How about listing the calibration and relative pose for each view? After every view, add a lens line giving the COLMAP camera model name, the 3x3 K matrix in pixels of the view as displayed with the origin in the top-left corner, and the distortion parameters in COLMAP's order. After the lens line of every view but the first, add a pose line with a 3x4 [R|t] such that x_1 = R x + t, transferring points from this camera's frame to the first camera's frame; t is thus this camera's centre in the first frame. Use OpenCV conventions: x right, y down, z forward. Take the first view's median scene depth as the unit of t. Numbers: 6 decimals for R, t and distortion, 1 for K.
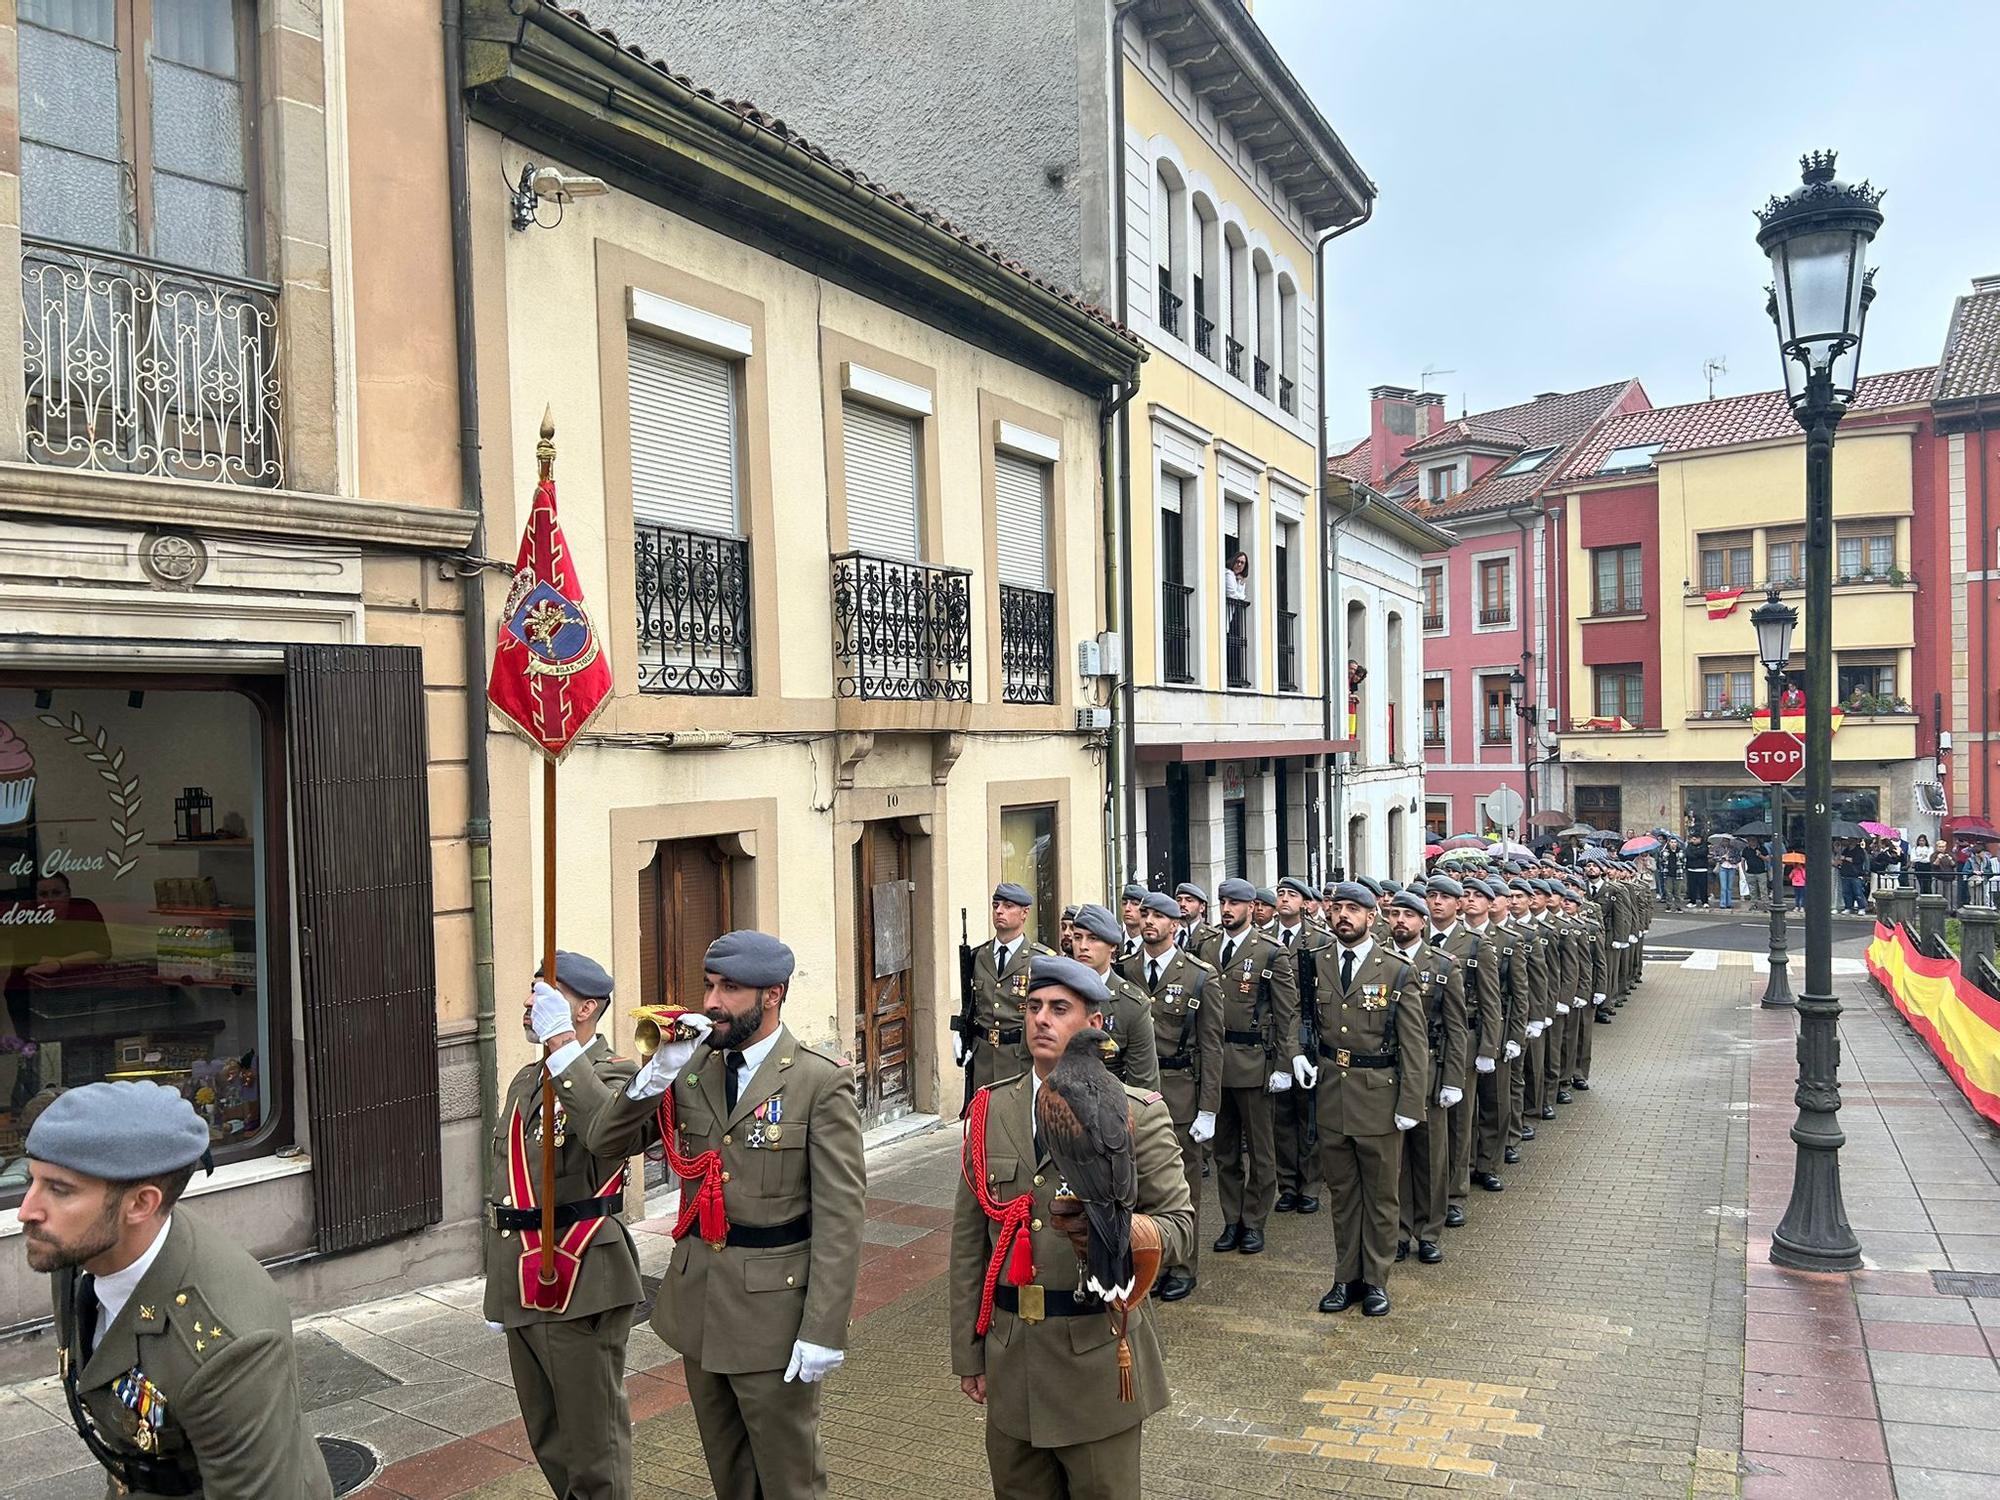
lens RADIAL K [[1493.6, 0, 978.0], [0, 1493.6, 774.5], [0, 0, 1]] dist [0.059346, -0.063244]
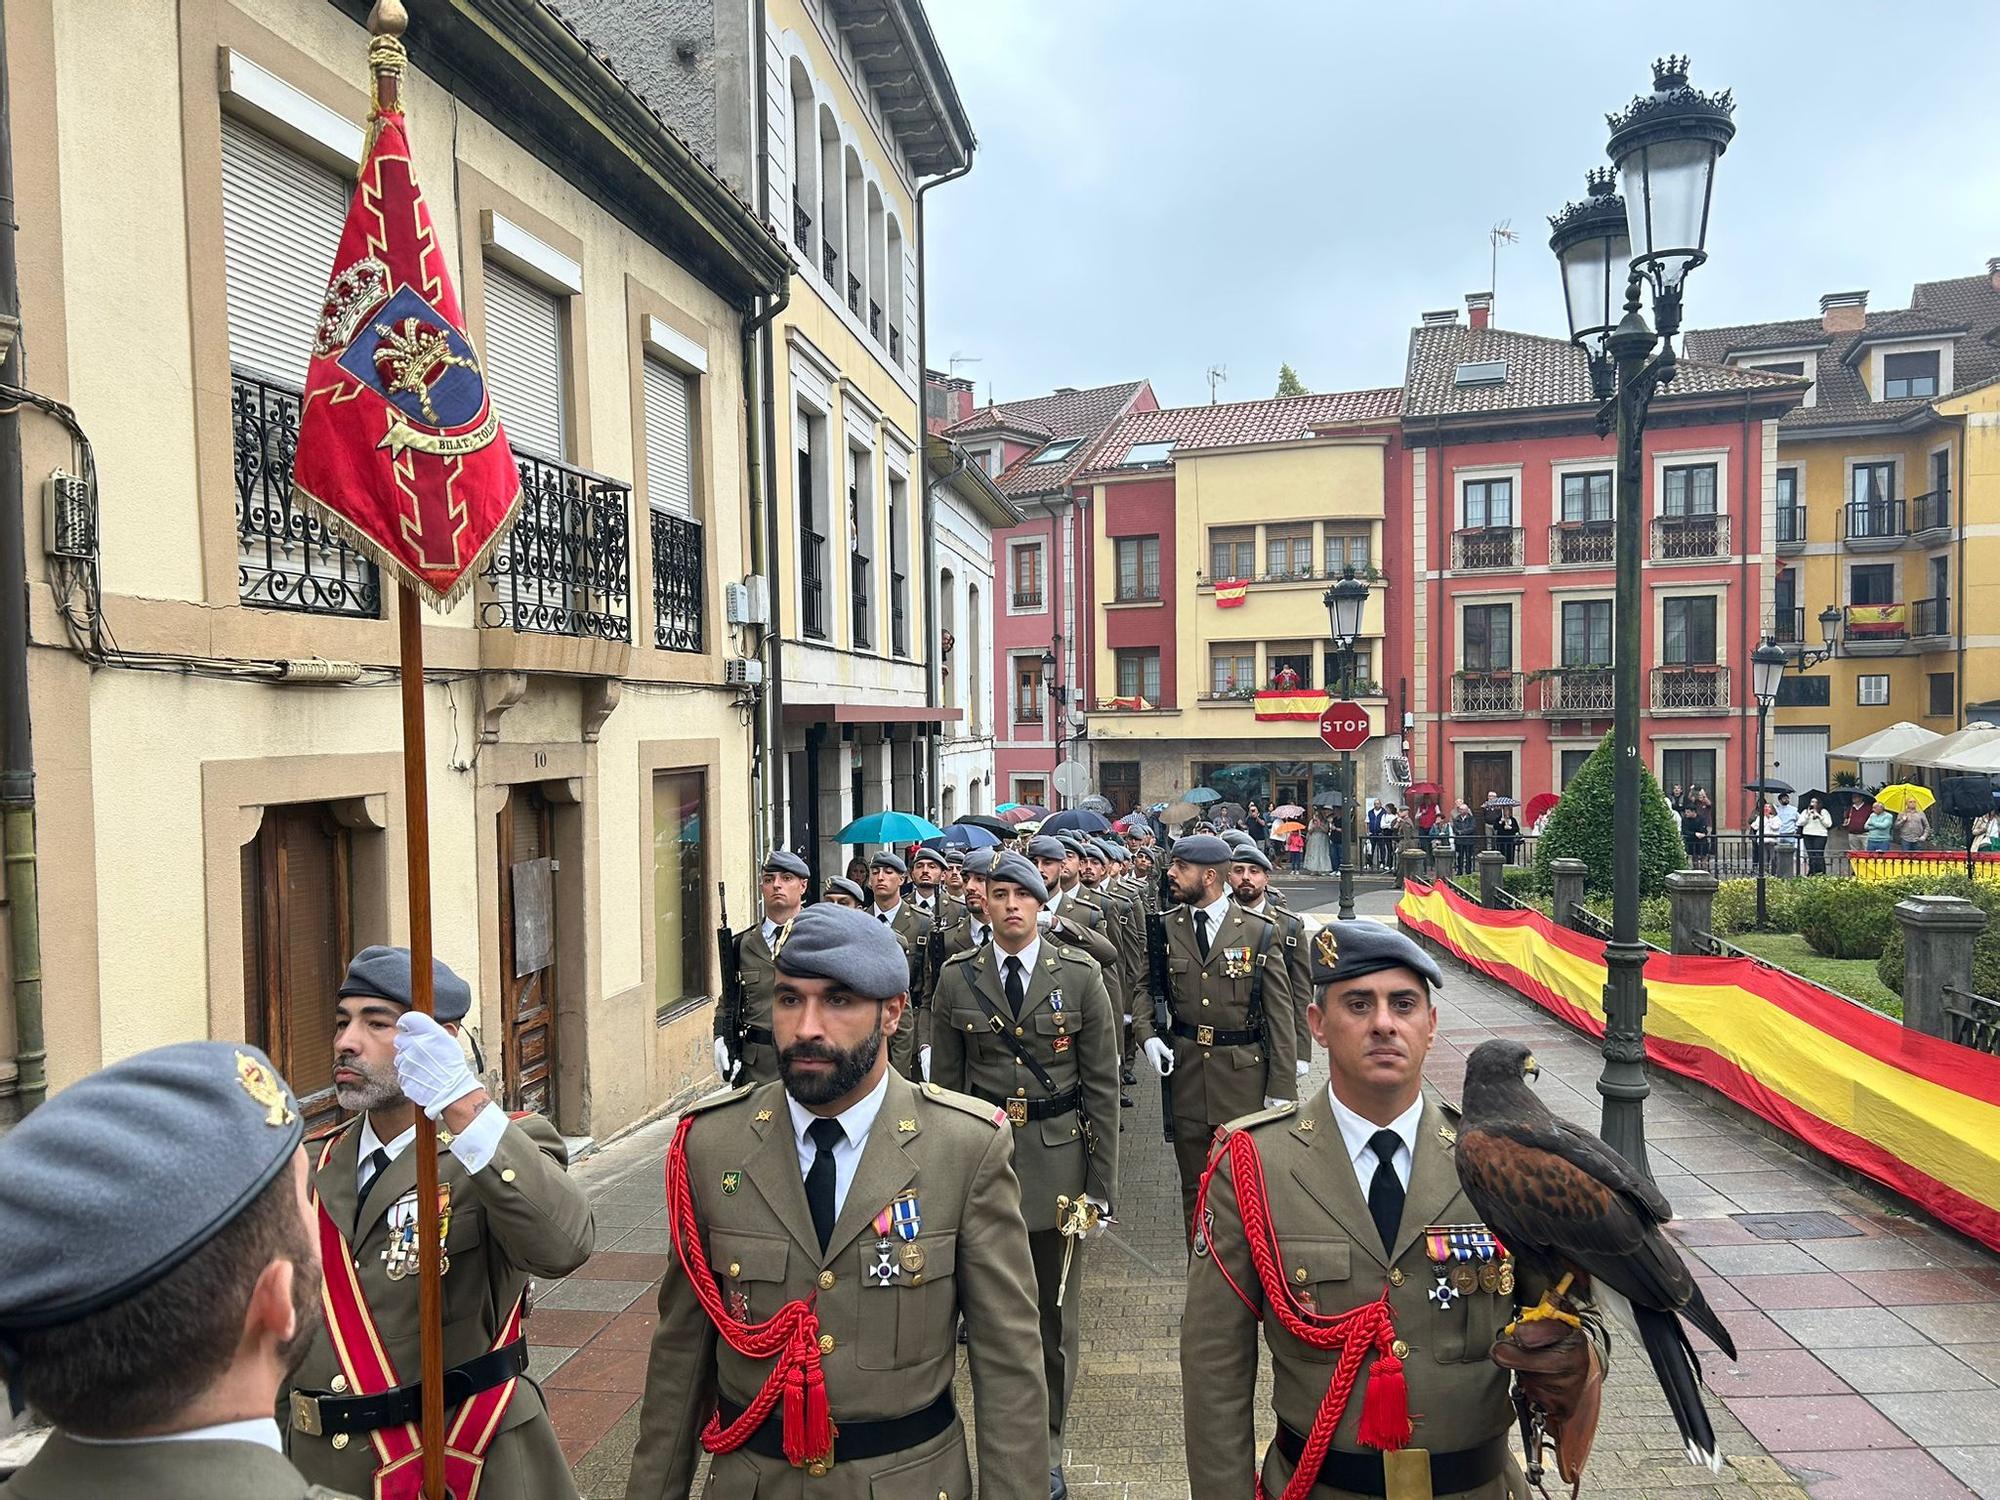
lens RADIAL K [[1501.7, 0, 993.5], [0, 1501.7, 770.7], [0, 0, 1]] dist [0.068770, -0.118080]
pose [[0.943311, -0.005660, 0.331863, -0.073472], [0.003001, 0.999959, 0.008525, 0.012891], [-0.331897, -0.007046, 0.943289, 0.103673]]
